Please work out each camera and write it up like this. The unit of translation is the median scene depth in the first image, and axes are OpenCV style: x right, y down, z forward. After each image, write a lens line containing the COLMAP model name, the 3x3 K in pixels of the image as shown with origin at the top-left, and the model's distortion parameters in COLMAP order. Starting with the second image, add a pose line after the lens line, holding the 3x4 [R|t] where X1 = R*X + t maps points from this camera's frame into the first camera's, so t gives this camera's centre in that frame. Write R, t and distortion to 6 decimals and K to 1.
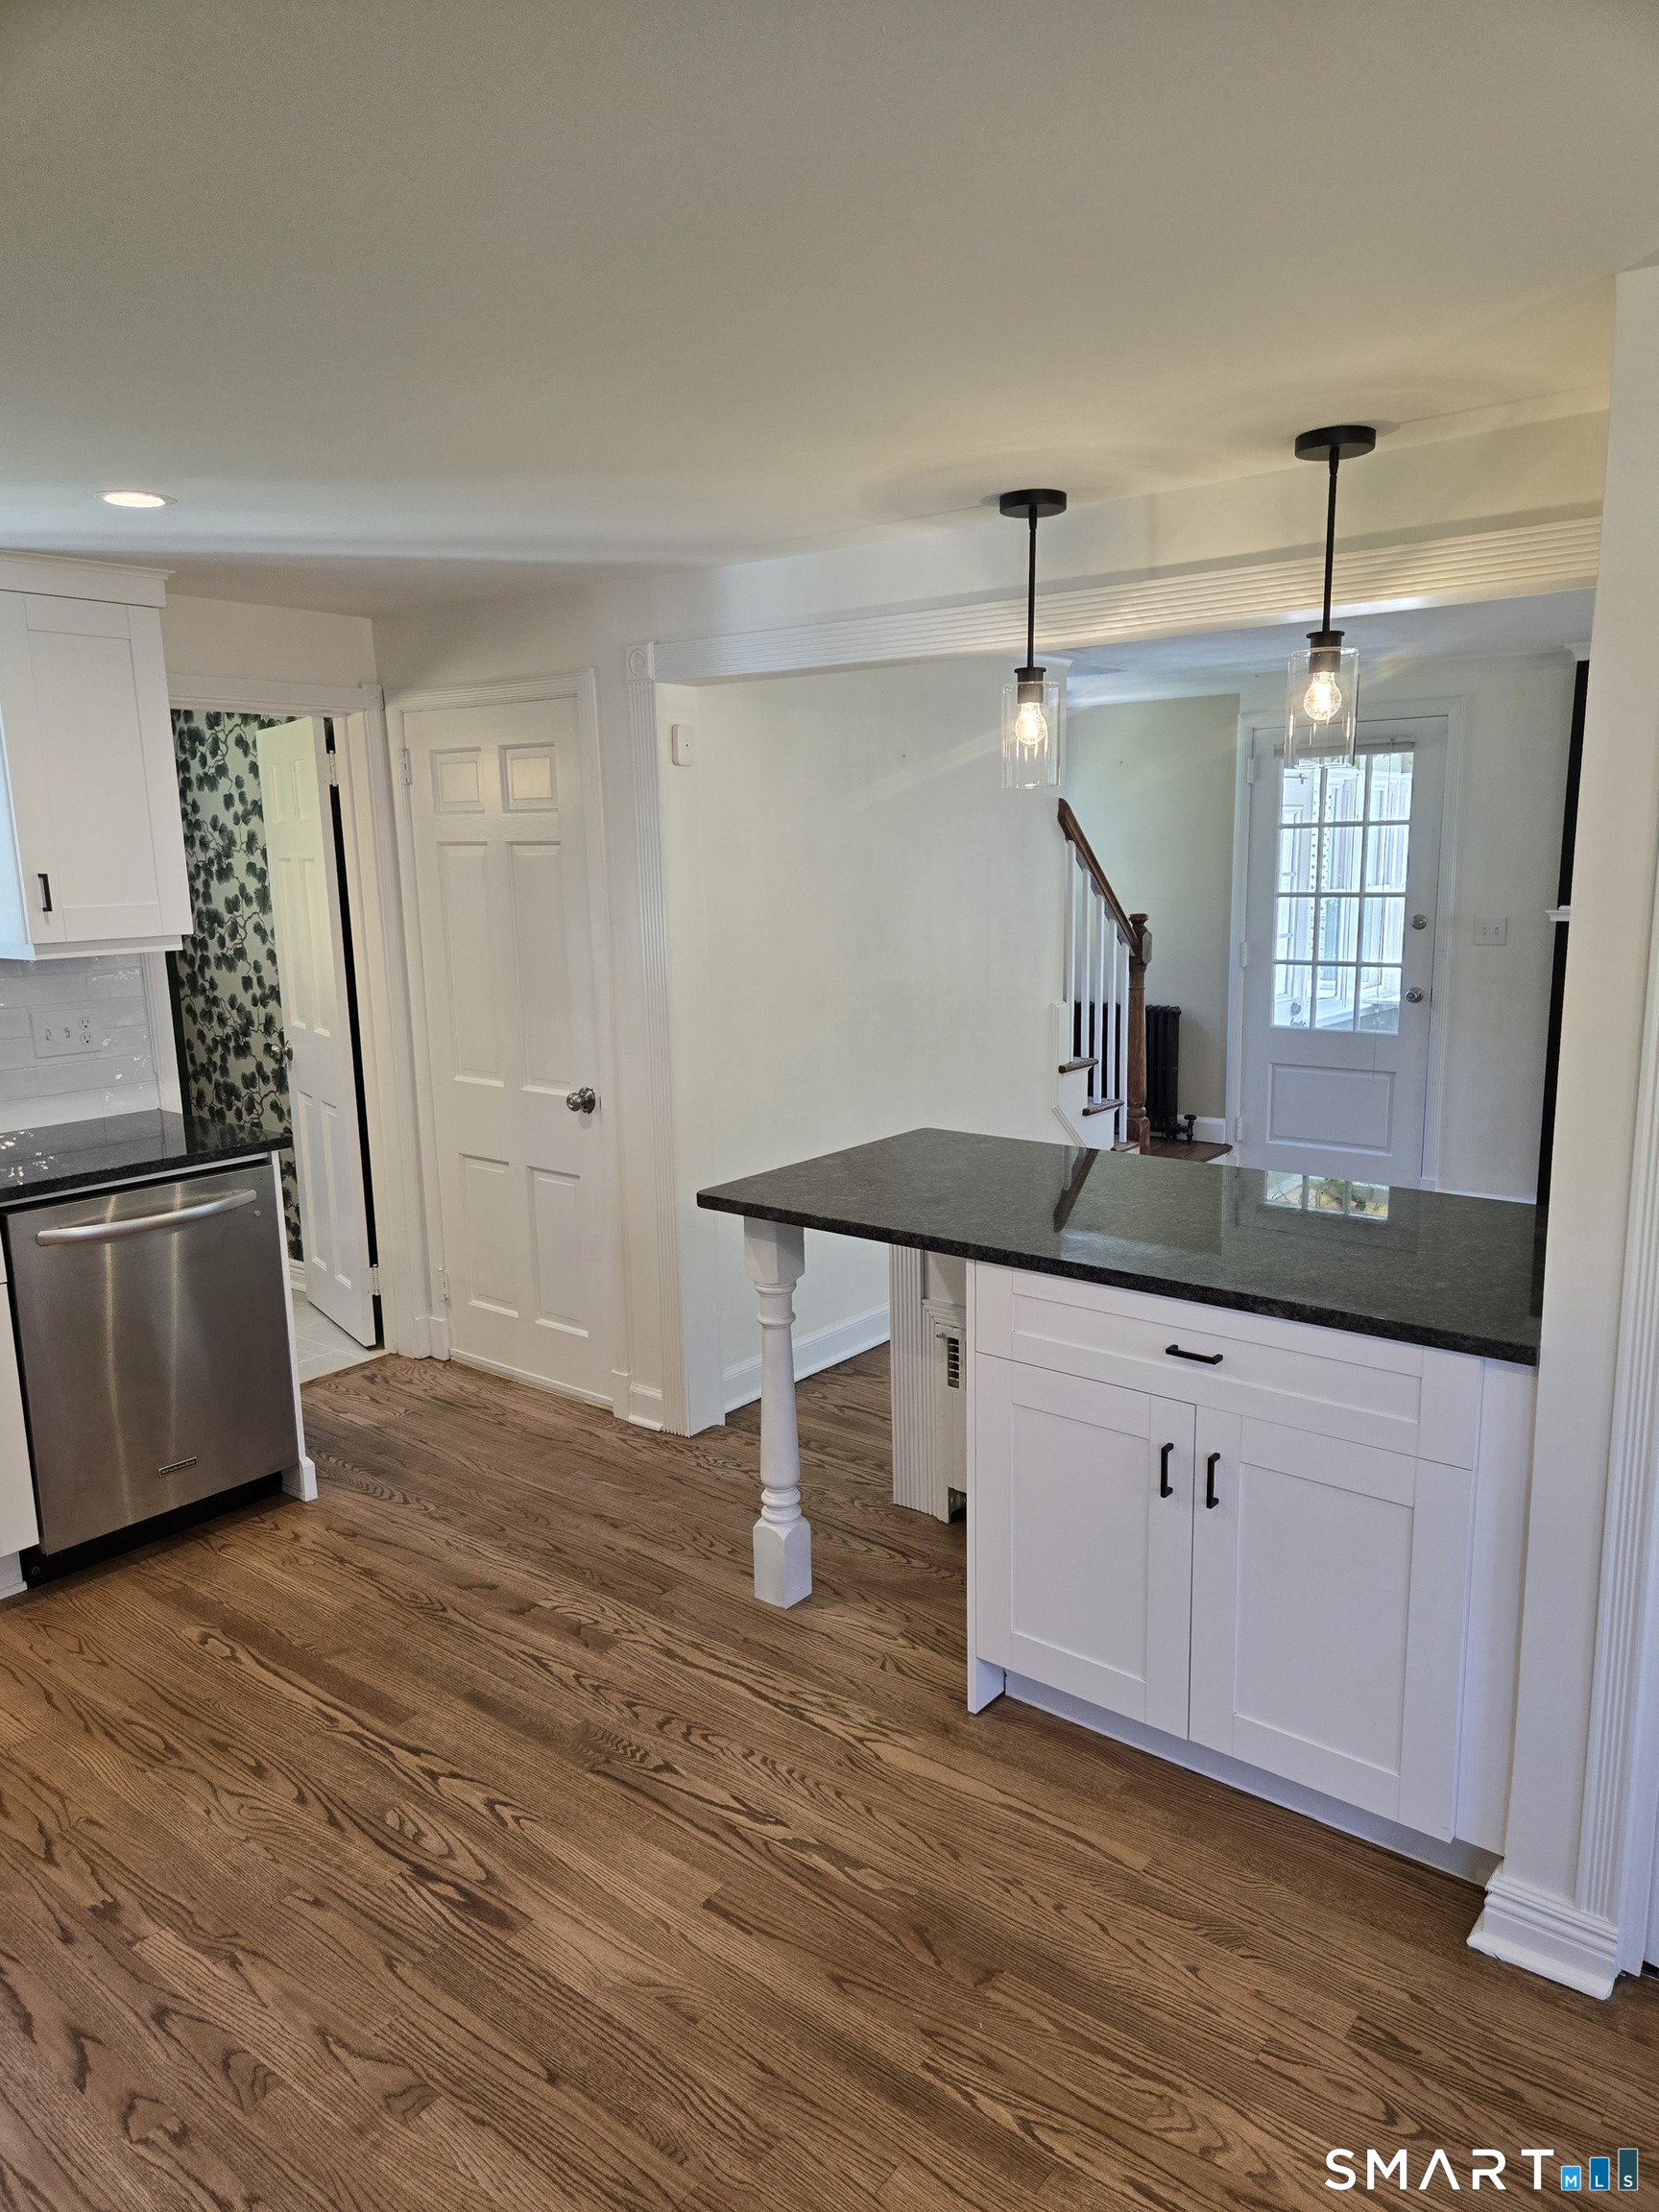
lens RADIAL K [[1481.3, 0, 833.0], [0, 1481.3, 1119.9], [0, 0, 1]] dist [0.075242, -0.053398]
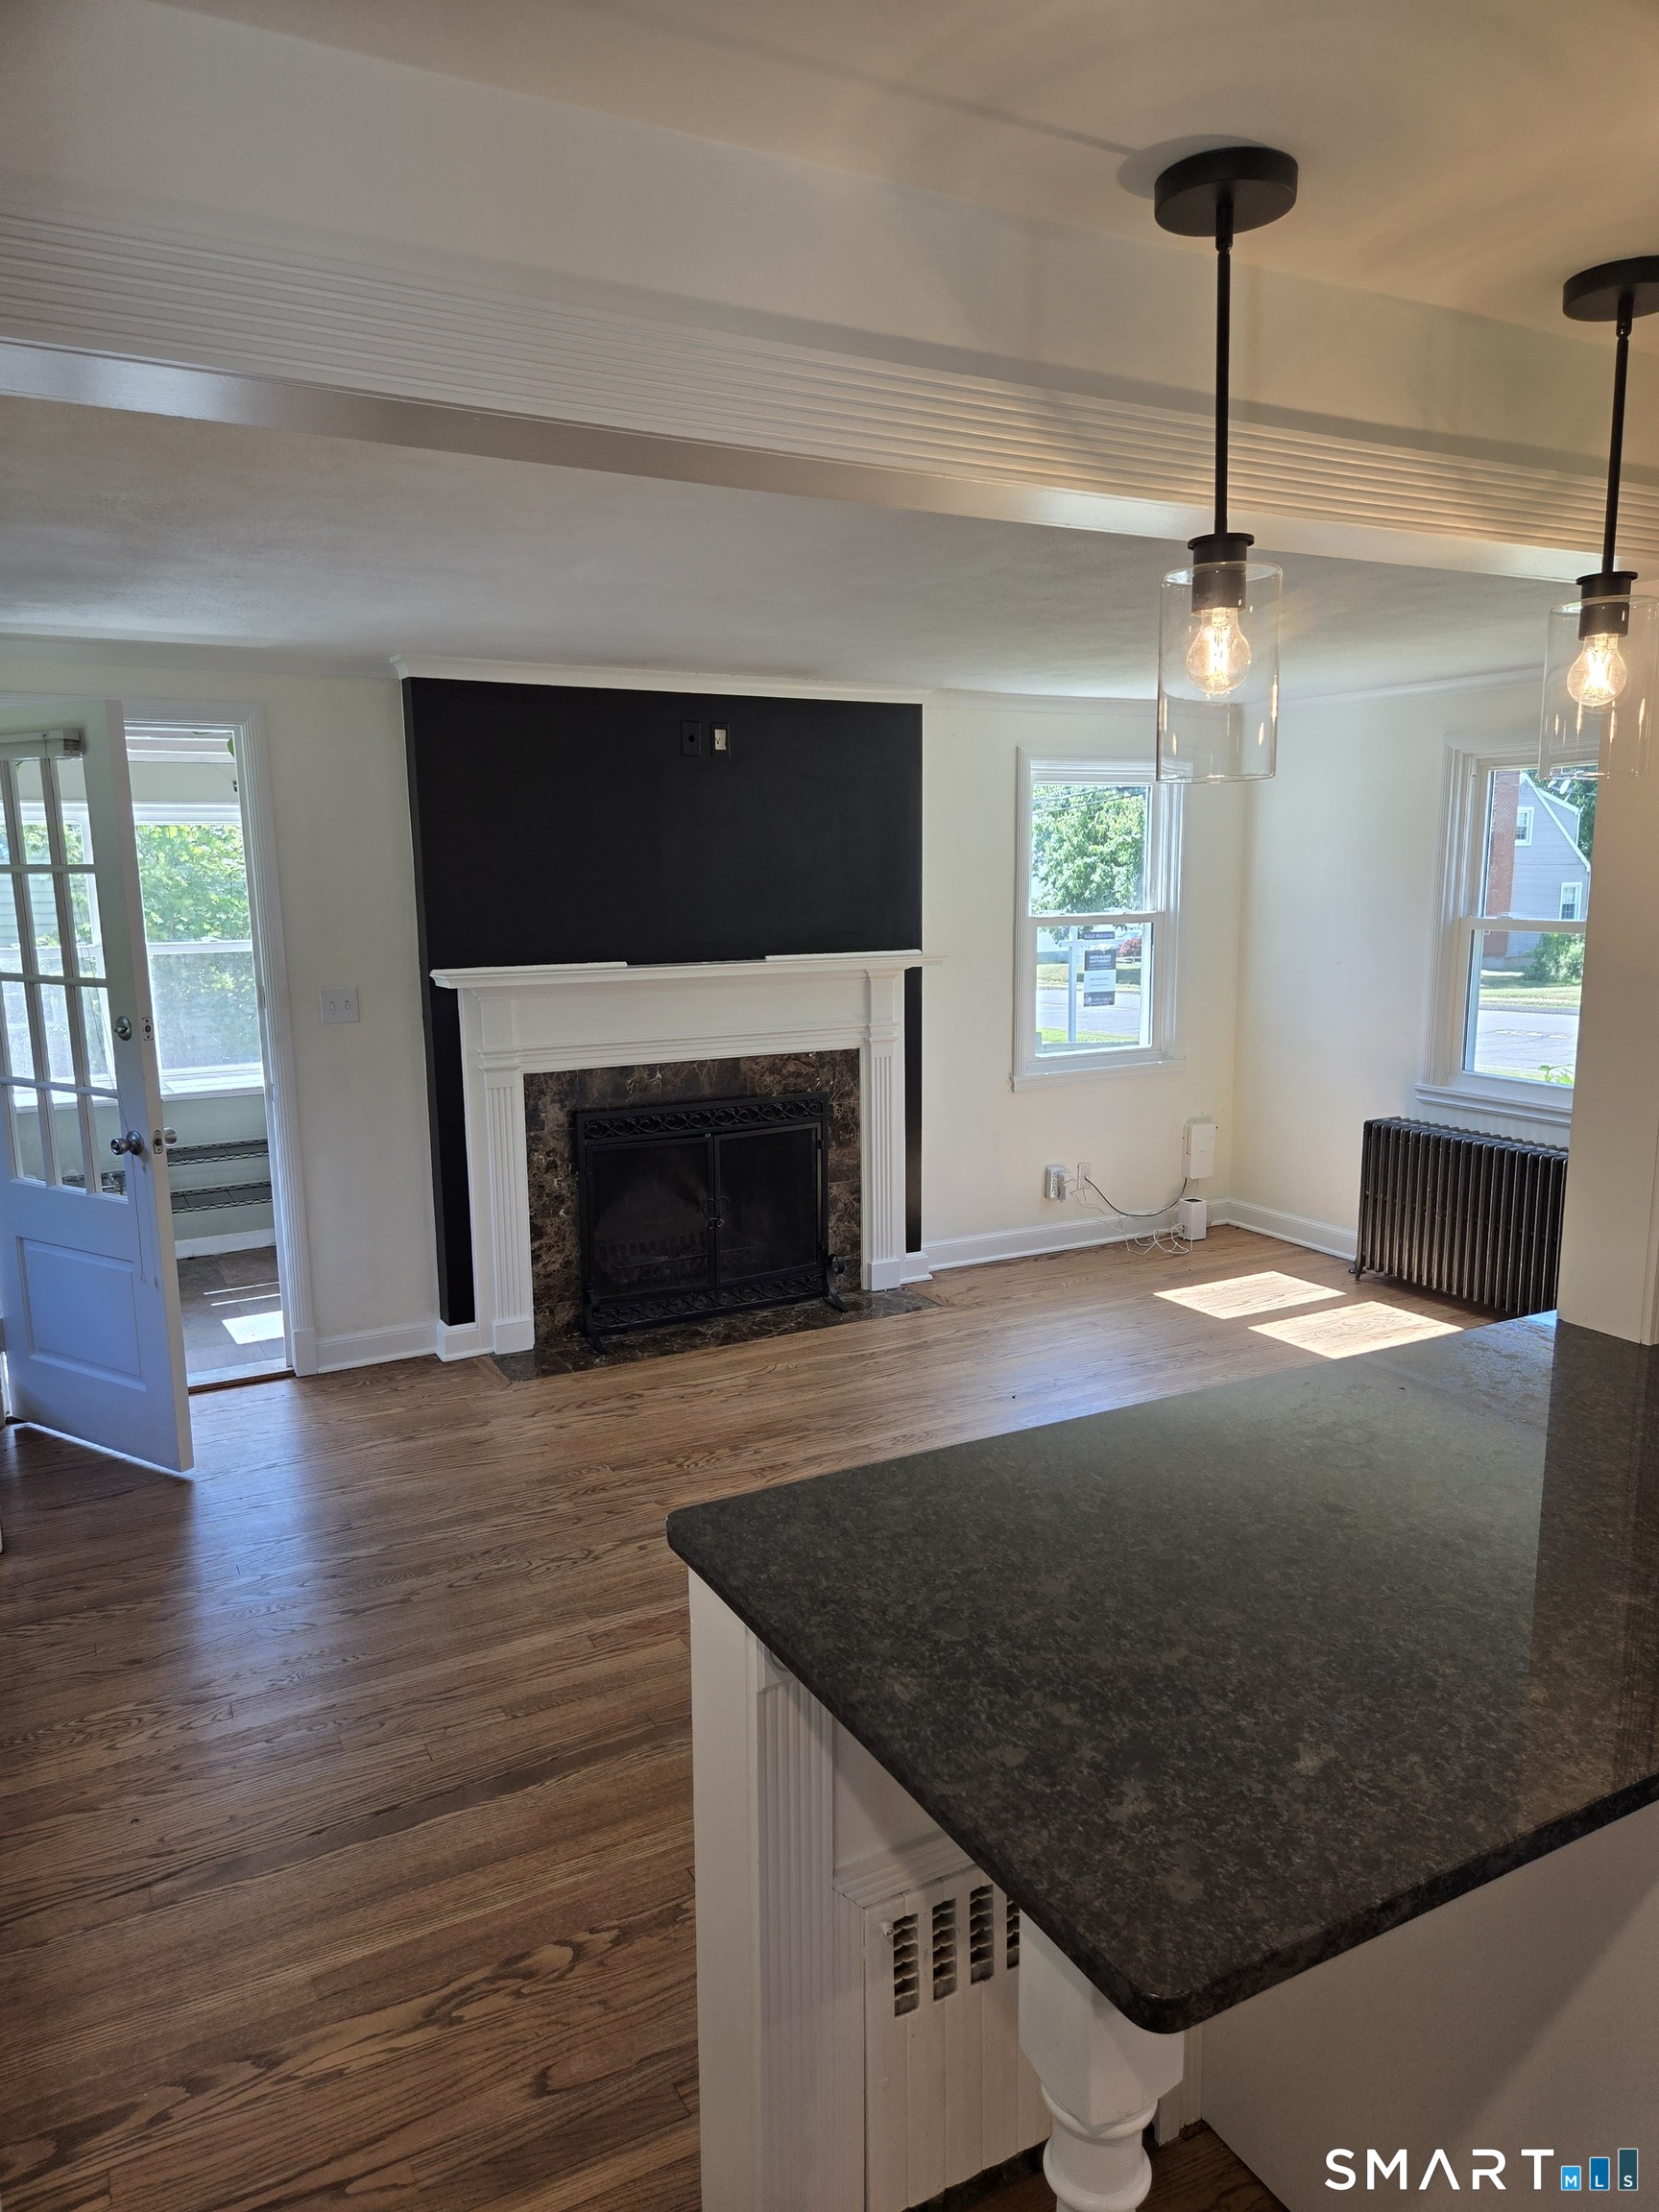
lens RADIAL K [[1481.3, 0, 833.0], [0, 1481.3, 1119.9], [0, 0, 1]] dist [0.075242, -0.053398]
pose [[0.390329, -0.150388, 0.908310, -0.505747], [0.174365, 0.980789, 0.087459, -0.208042], [-0.904014, 0.124240, 0.409053, 1.125820]]
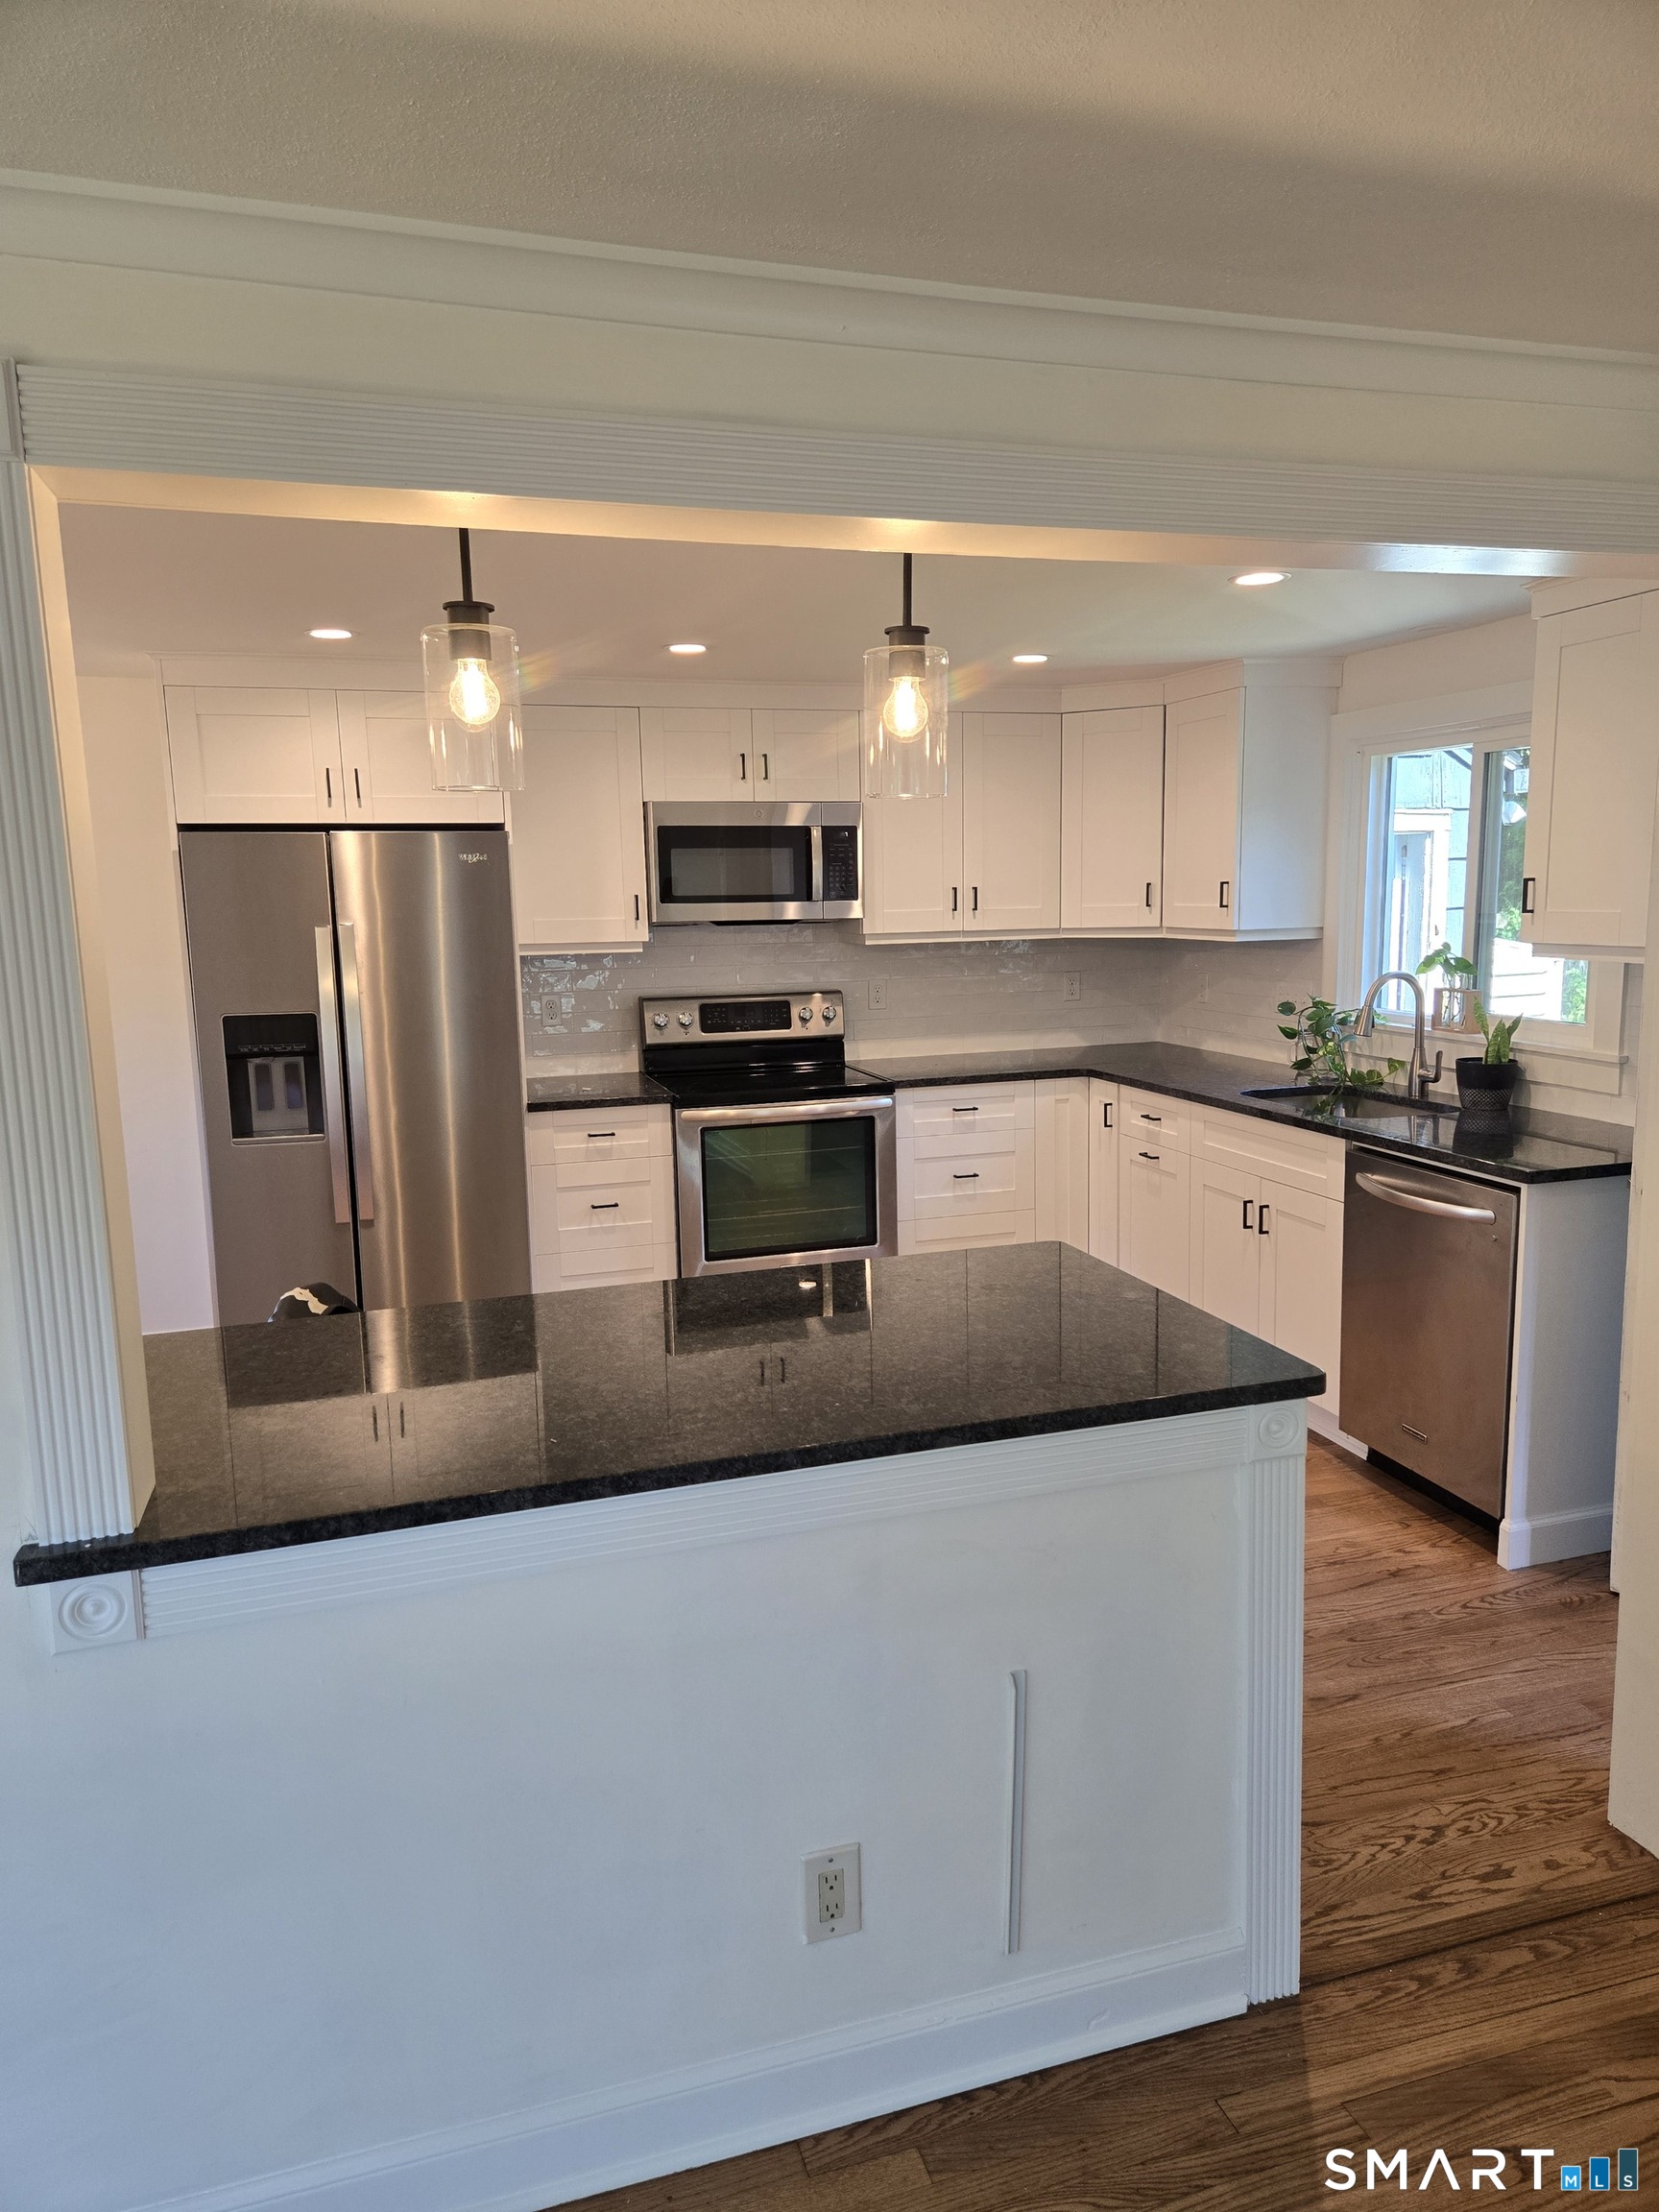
lens RADIAL K [[1479.6, 0, 829.7], [0, 1479.6, 1115.0], [0, 0, 1]] dist [0.073009, -0.070032]
pose [[-0.558670, 0.151771, -0.815385, 0.889040], [-0.123395, 0.956963, 0.262668, -0.308193], [0.820159, 0.247359, -0.515899, 1.671663]]
